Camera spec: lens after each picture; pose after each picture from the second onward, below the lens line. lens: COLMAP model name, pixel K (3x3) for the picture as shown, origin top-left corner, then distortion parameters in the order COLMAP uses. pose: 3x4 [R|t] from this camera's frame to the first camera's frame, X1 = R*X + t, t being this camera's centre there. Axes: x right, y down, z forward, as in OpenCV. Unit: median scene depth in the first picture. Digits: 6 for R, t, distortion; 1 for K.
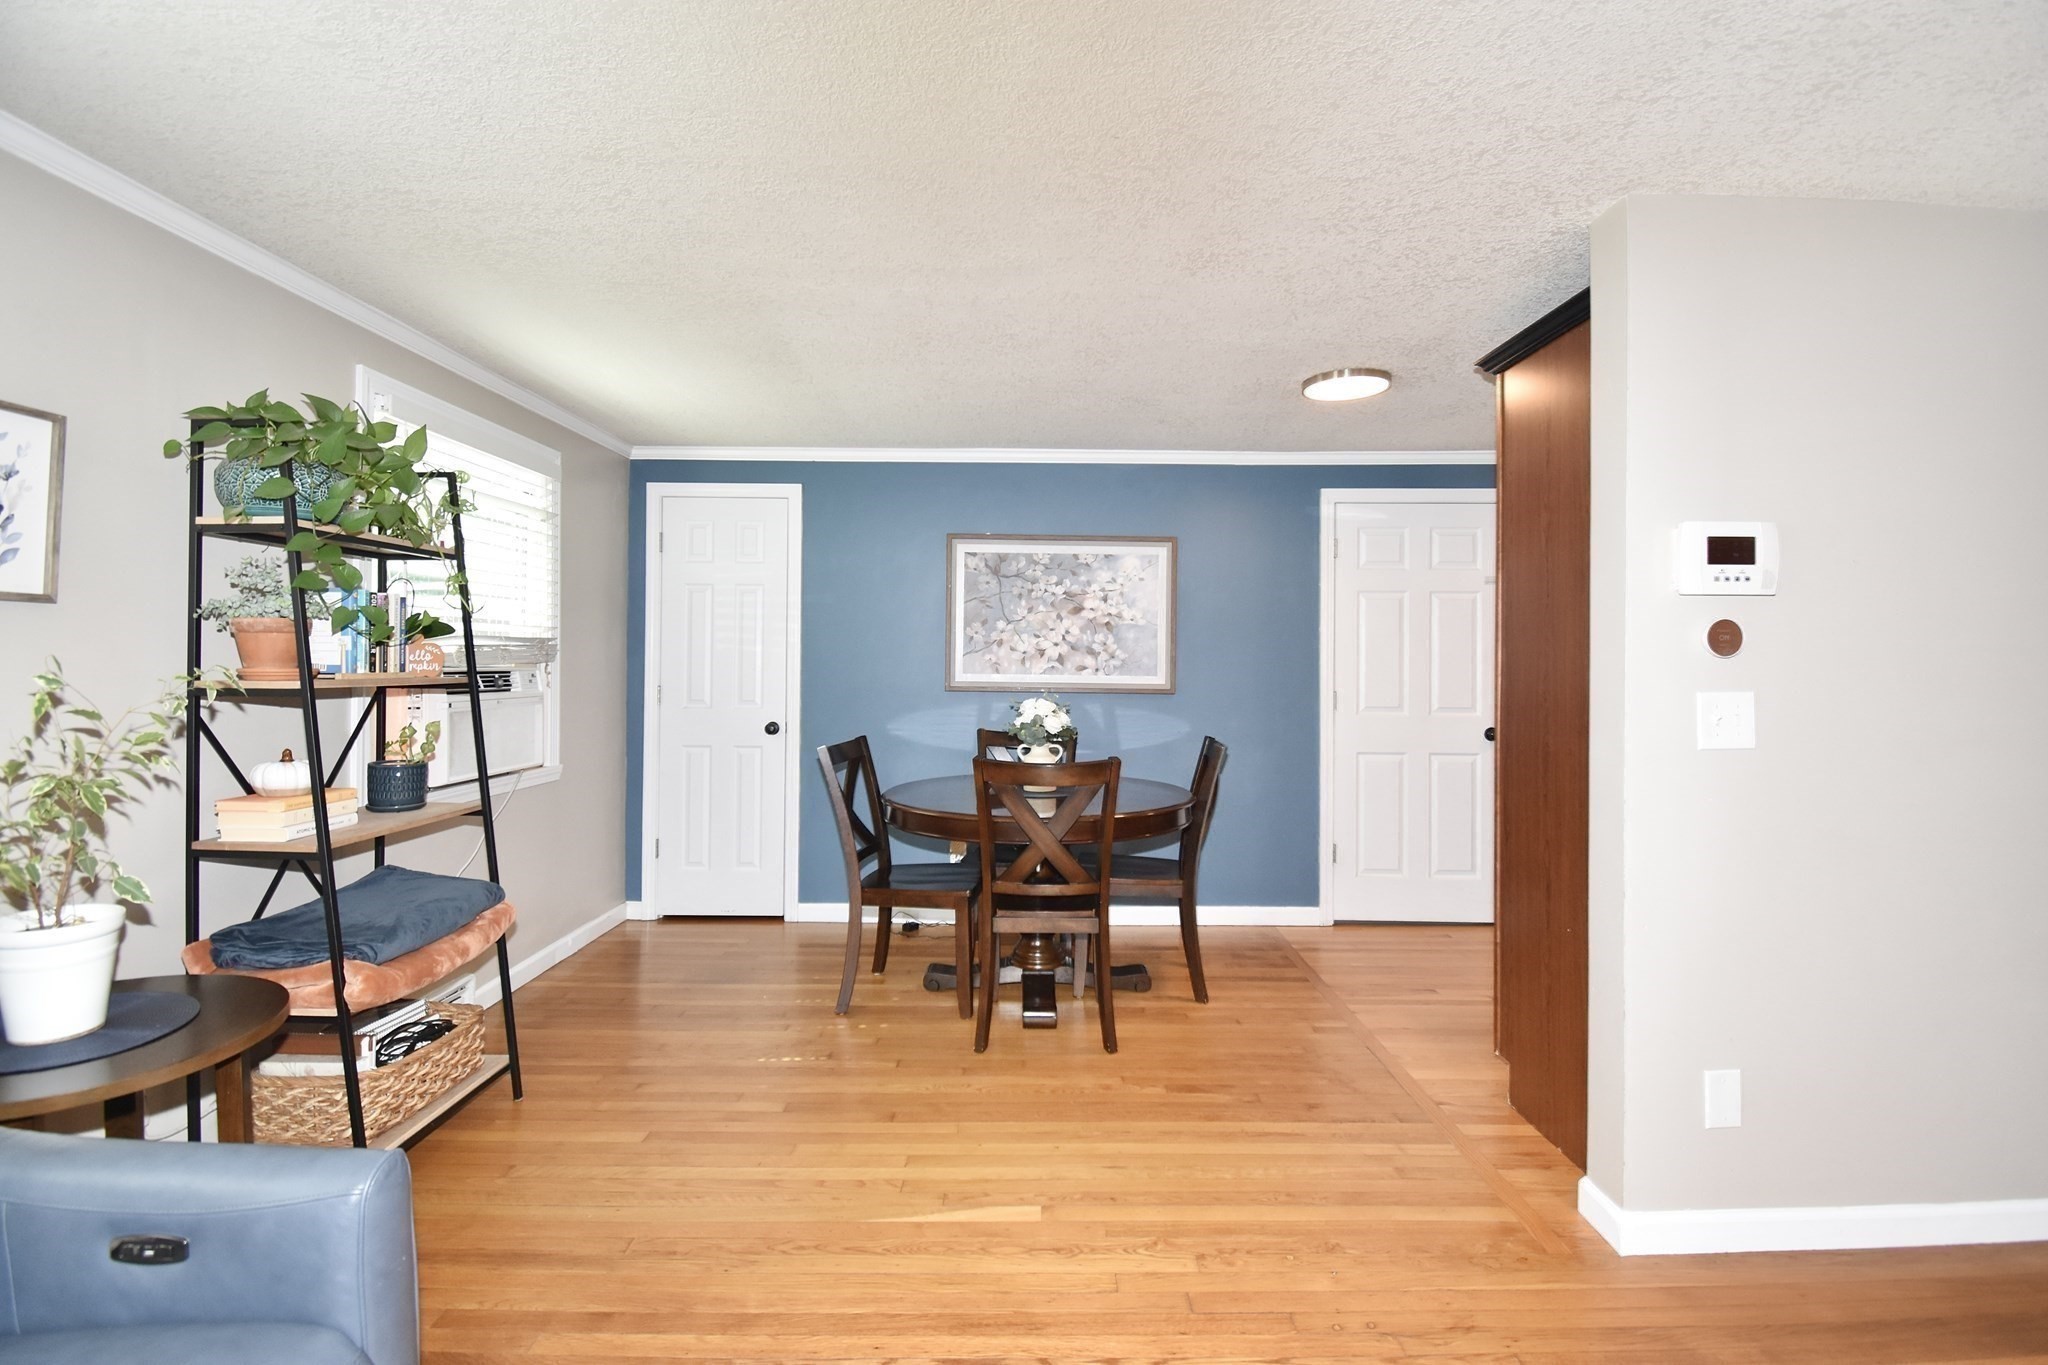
lens RADIAL K [[920.8, 0, 1041.3], [0, 920.8, 651.1], [0, 0, 1]] dist [0.015876, -0.022727]
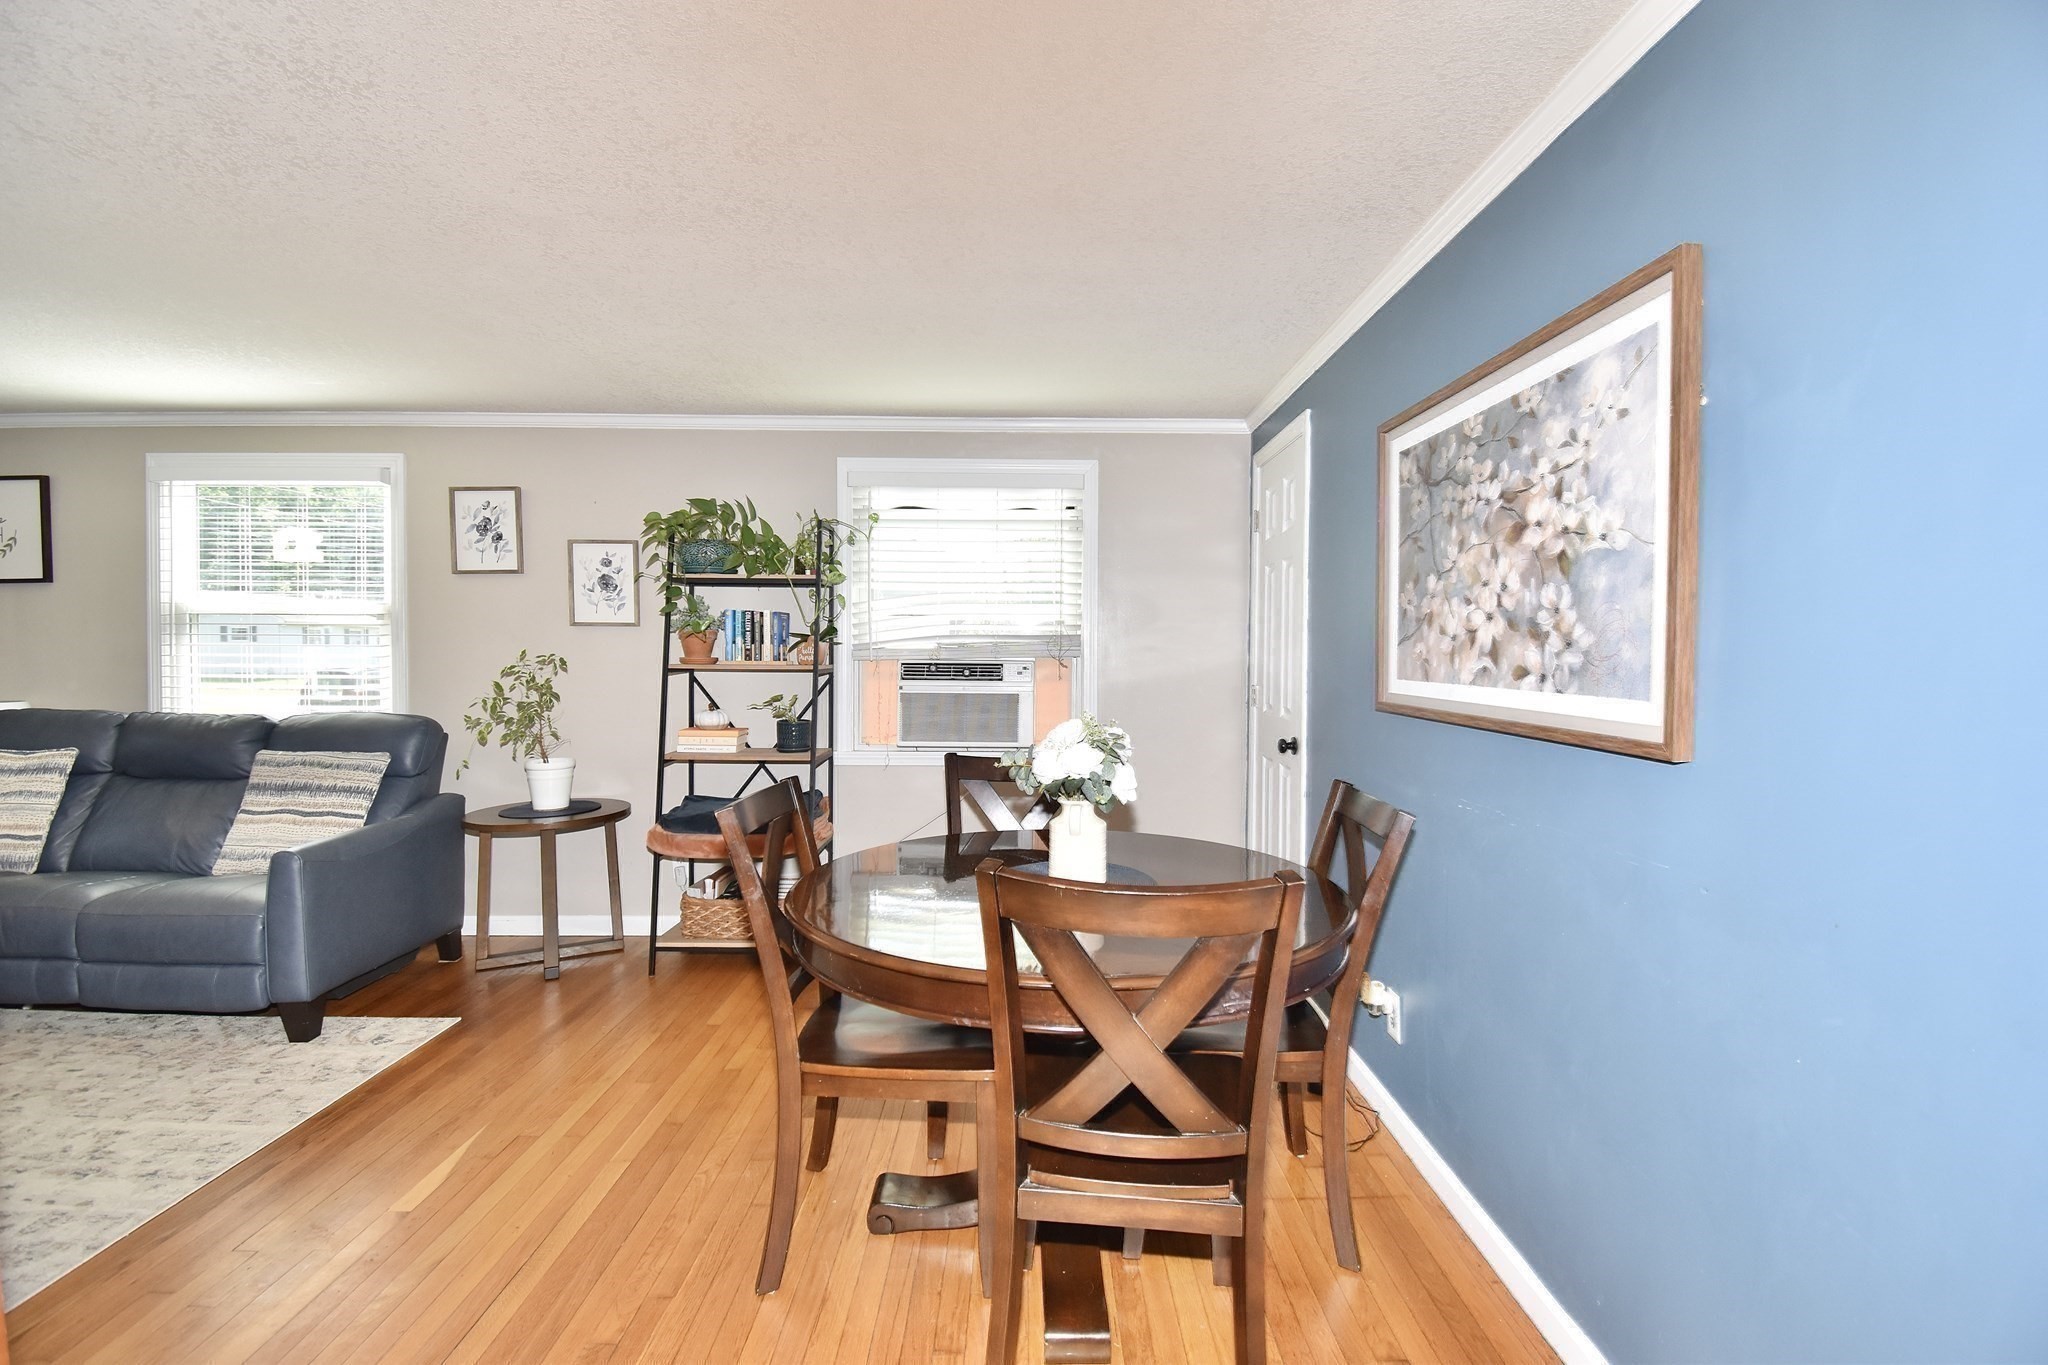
lens RADIAL K [[900.3, 0, 1032.3], [0, 900.3, 679.4], [0, 0, 1]] dist [0.019002, -0.025280]
pose [[0.002375, 0.022655, -0.999741, 0.443022], [0.003345, 0.999738, 0.022663, 0.011639], [0.999992, -0.003398, 0.002298, 0.784256]]
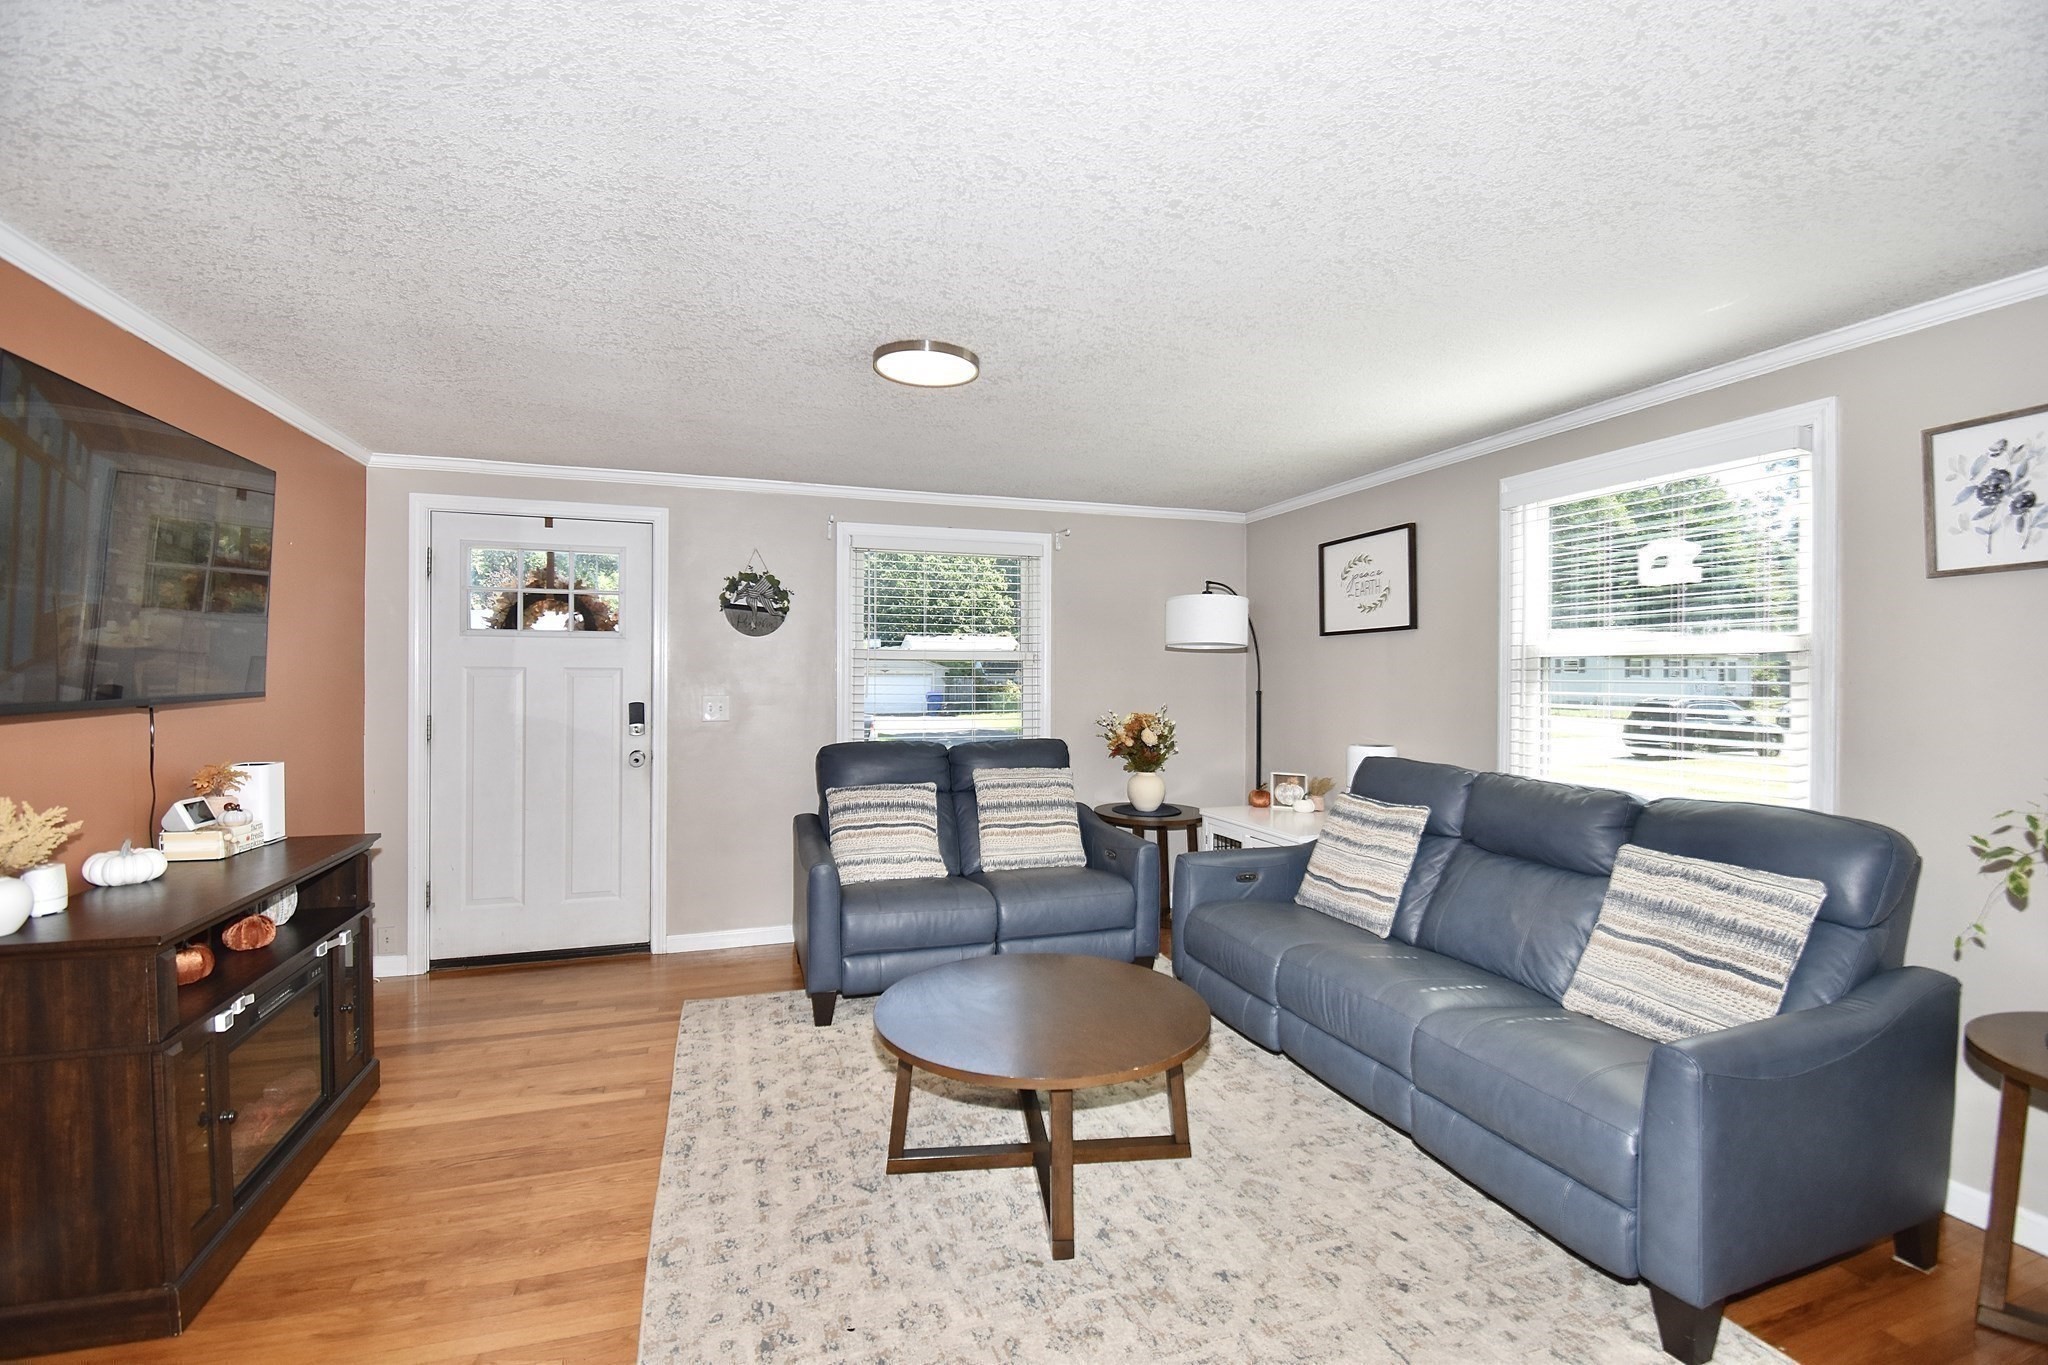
lens RADIAL K [[896.5, 0, 1037.0], [0, 896.5, 677.8], [0, 0, 1]] dist [0.021068, -0.026966]
pose [[-0.950033, -0.008959, -0.312022, 0.195552], [-0.006634, 0.999942, -0.008512, -0.009019], [0.312080, -0.006017, -0.950037, 0.543576]]
